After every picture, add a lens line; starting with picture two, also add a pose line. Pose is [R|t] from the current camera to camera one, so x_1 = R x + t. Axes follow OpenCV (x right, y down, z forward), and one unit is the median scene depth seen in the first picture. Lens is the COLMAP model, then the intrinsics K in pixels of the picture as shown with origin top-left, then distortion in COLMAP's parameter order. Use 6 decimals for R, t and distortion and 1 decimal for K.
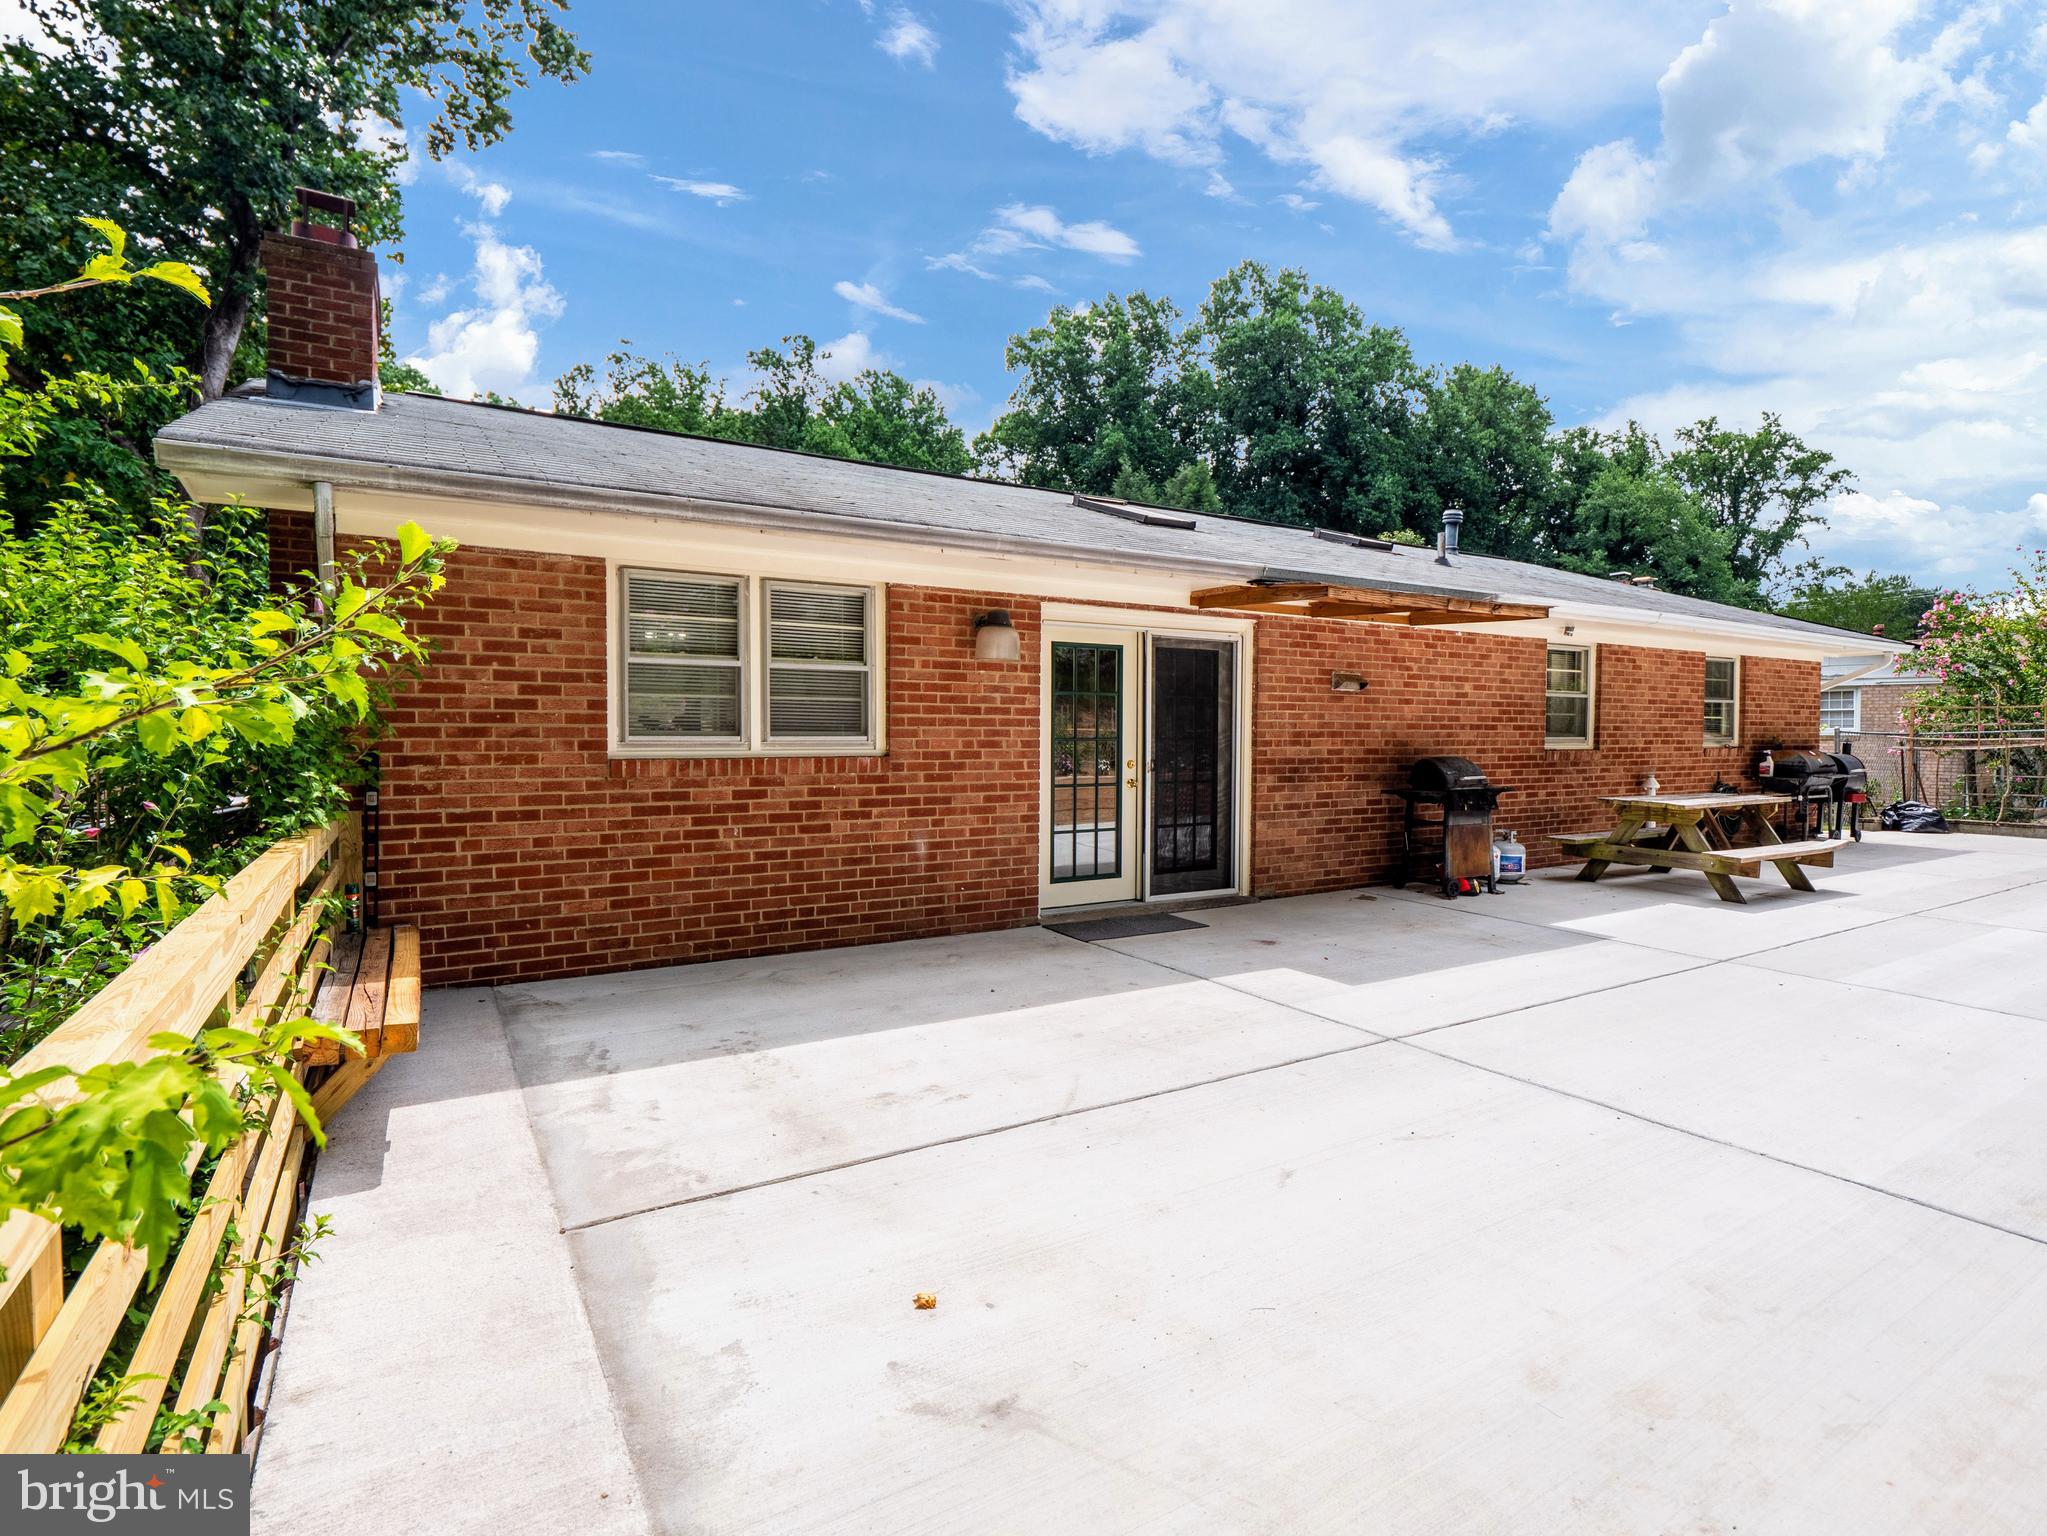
lens RADIAL K [[1027.0, 0, 985.0], [0, 1027.0, 706.5], [0, 0, 1]] dist [-0.005206, -0.006494]
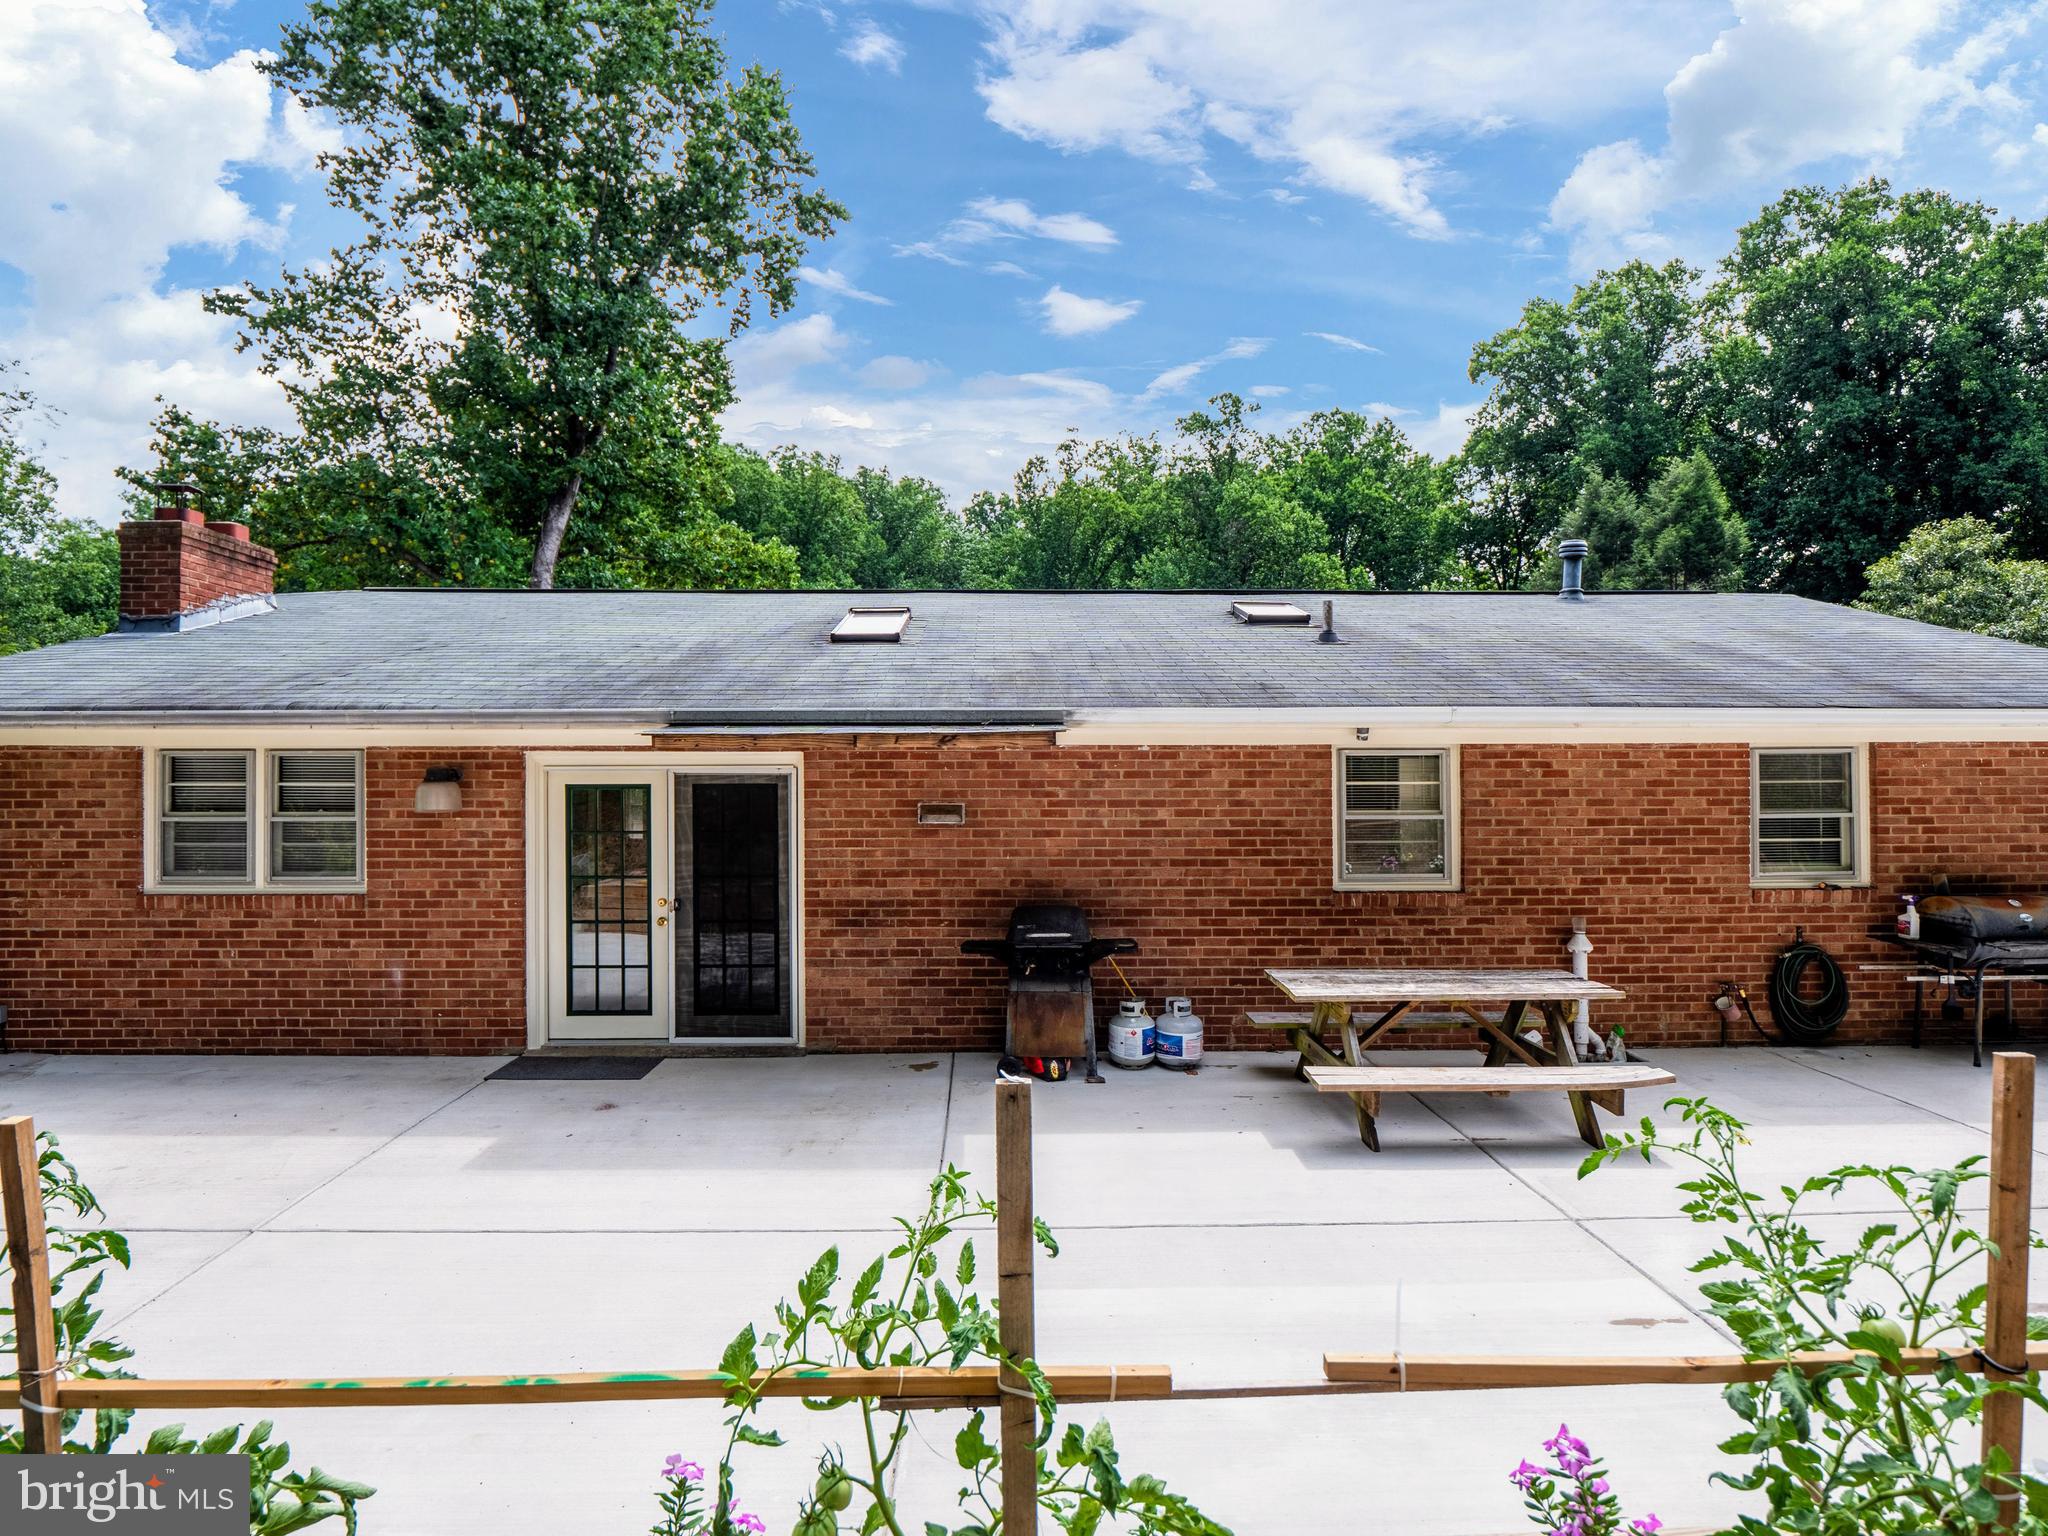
lens RADIAL K [[1027.5, 0, 1040.3], [0, 1027.5, 714.1], [0, 0, 1]] dist [-0.005206, -0.006494]
pose [[0.865430, -0.034908, -0.499813, 1.073433], [0.017690, 0.999077, -0.039146, -0.090271], [0.500718, 0.025037, 0.865249, 0.344983]]
